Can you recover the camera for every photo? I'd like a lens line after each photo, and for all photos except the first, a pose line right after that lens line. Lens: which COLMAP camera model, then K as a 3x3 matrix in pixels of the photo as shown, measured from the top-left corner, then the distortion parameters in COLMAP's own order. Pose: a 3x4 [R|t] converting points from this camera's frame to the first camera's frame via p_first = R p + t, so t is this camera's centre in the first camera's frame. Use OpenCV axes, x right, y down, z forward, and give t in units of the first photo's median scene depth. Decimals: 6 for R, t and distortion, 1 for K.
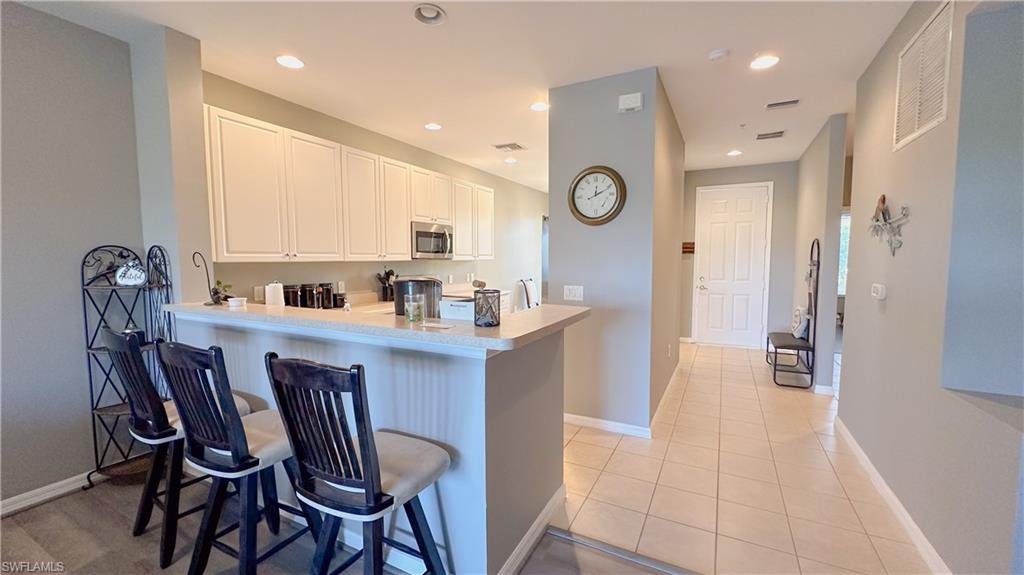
lens RADIAL K [[414.4, 0, 511.5], [0, 414.4, 287.5], [0, 0, 1]] dist [0.001132, -0.000097]
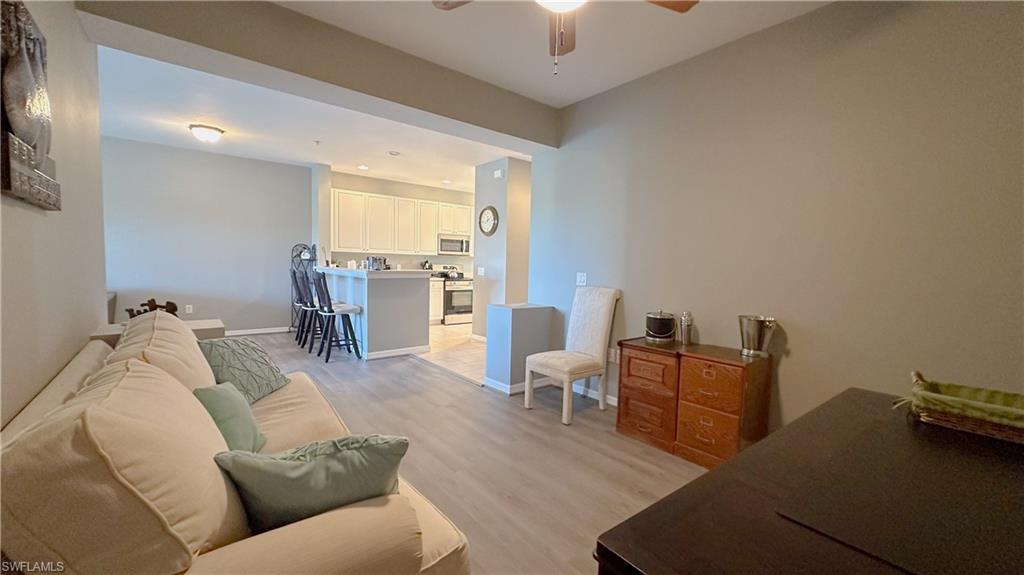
lens RADIAL K [[414.4, 0, 511.5], [0, 414.4, 290.4], [0, 0, 1]] dist [0.001132, -0.000097]
pose [[0.918799, 0.050513, -0.391480, 1.039396], [-0.055929, 0.998432, -0.002436, 0.099817], [0.390743, 0.024133, 0.920183, -0.712420]]
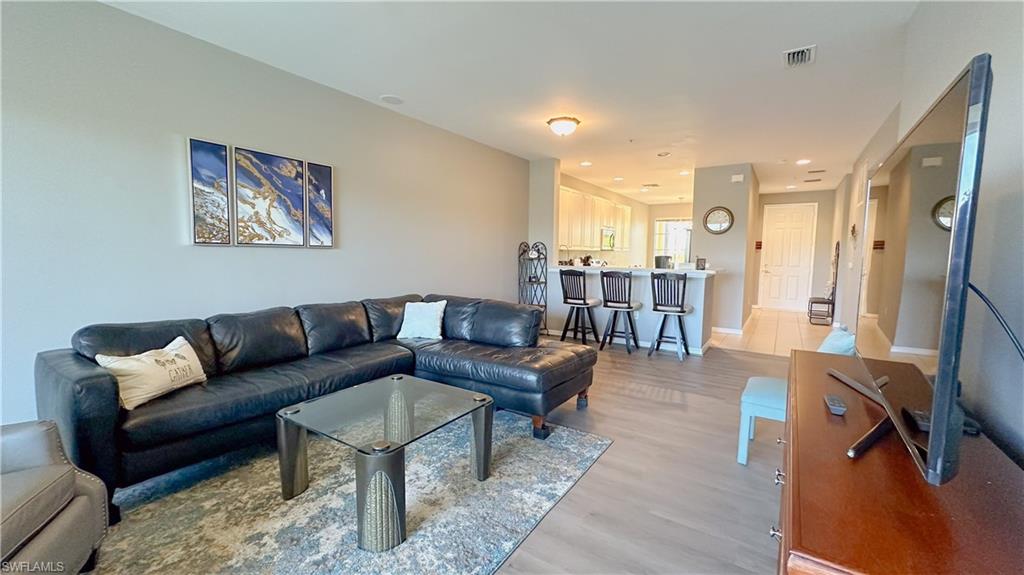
lens RADIAL K [[414.4, 0, 511.7], [0, 414.4, 286.6], [0, 0, 1]] dist [0.001132, -0.000097]
pose [[0.993904, 0.023865, -0.107639, -0.600774], [-0.022398, 0.999639, 0.014816, 0.106994], [0.107954, -0.012314, 0.994080, -1.208873]]
